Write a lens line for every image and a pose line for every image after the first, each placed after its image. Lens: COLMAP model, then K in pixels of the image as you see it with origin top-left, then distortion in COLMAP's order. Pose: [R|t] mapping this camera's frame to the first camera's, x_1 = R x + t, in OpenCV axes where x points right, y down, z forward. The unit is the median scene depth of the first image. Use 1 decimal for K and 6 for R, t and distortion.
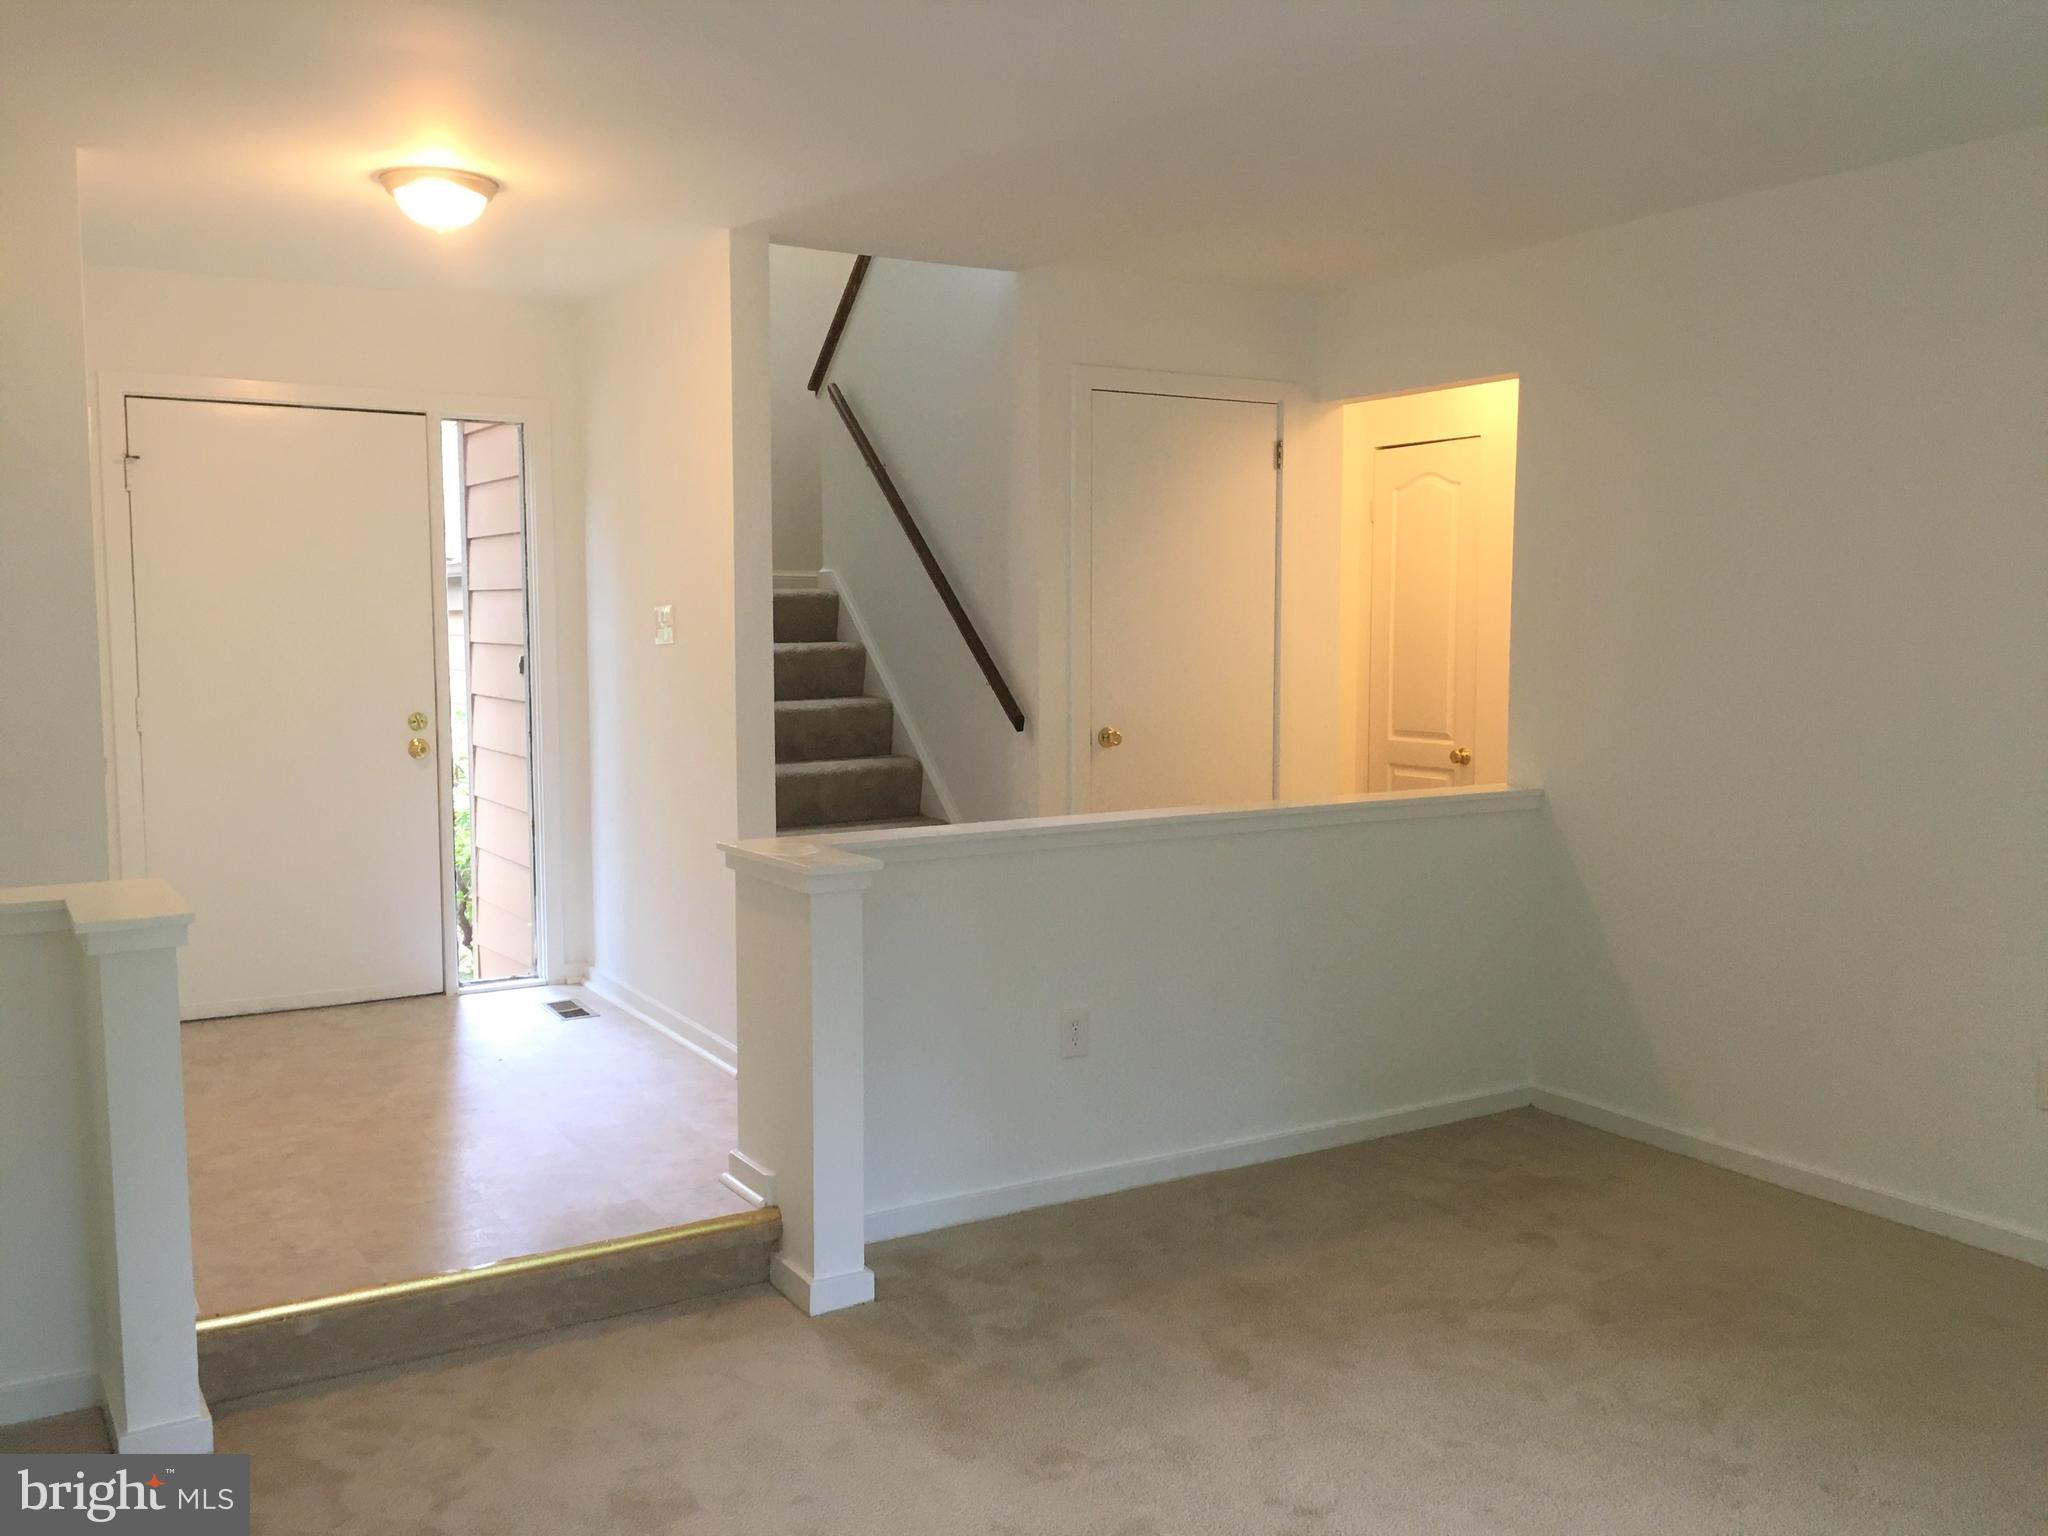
lens RADIAL K [[1742.7, 0, 1024.0], [0, 1742.7, 768.0], [0, 0, 1]] dist [0.048159, 0.000785]
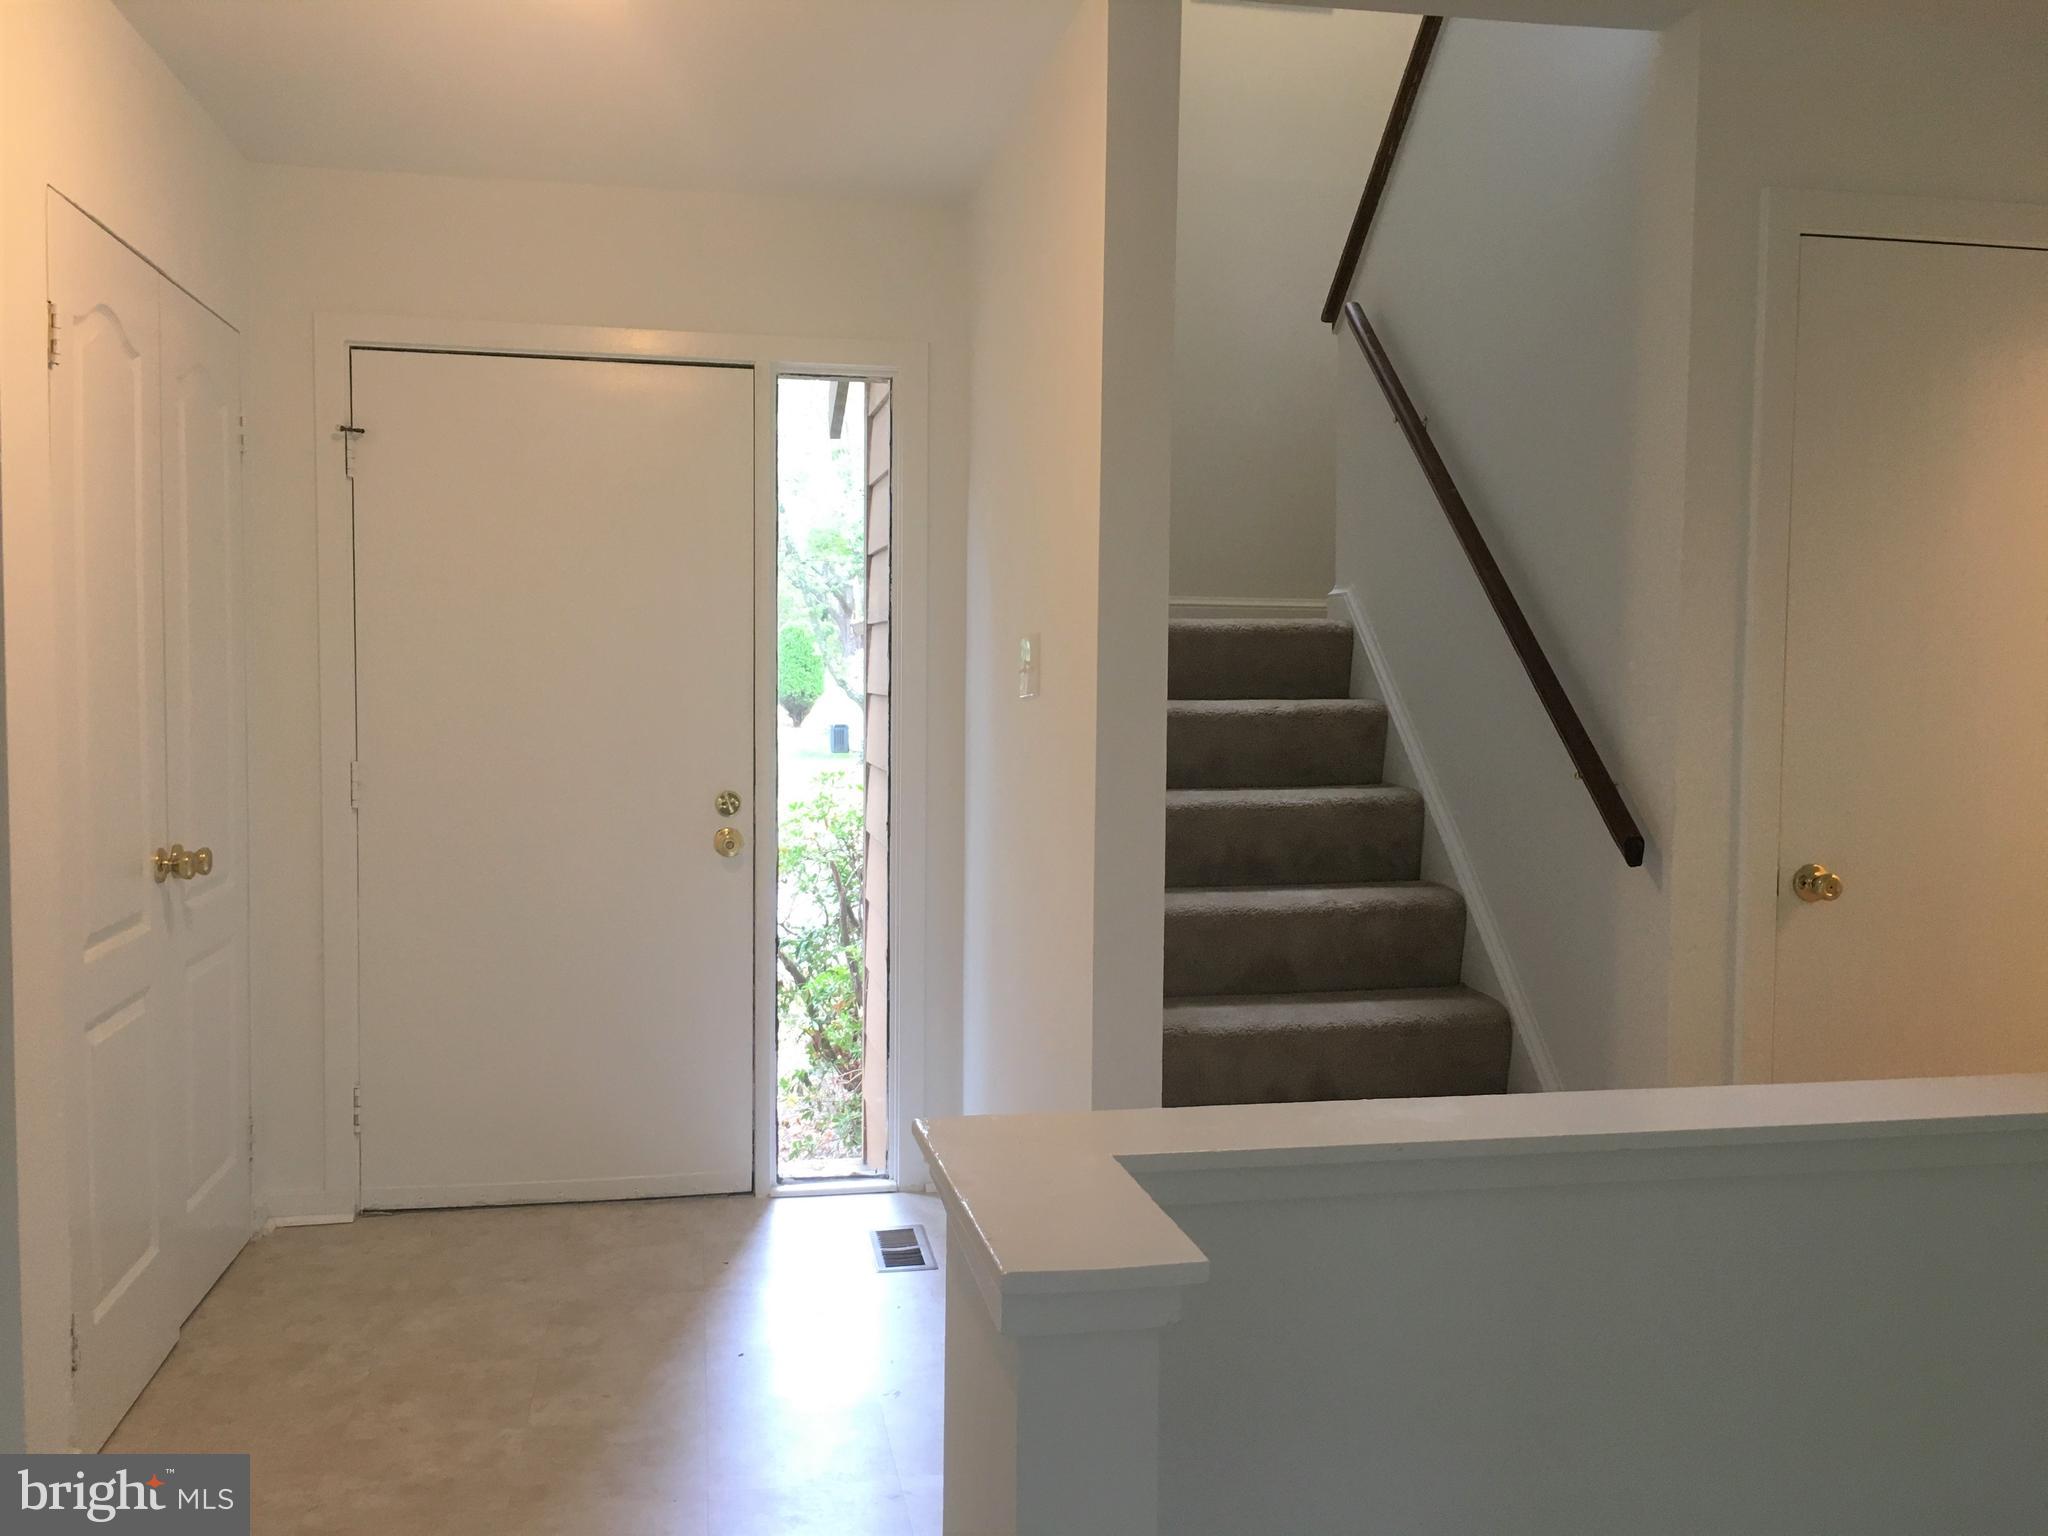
lens RADIAL K [[1742.7, 0, 1024.0], [0, 1742.7, 768.0], [0, 0, 1]] dist [0.048159, 0.000785]
pose [[0.937959, 0.028927, -0.345539, 0.006205], [-0.040901, 0.998787, -0.027411, -0.025713], [0.344327, 0.039843, 0.938004, 0.374372]]
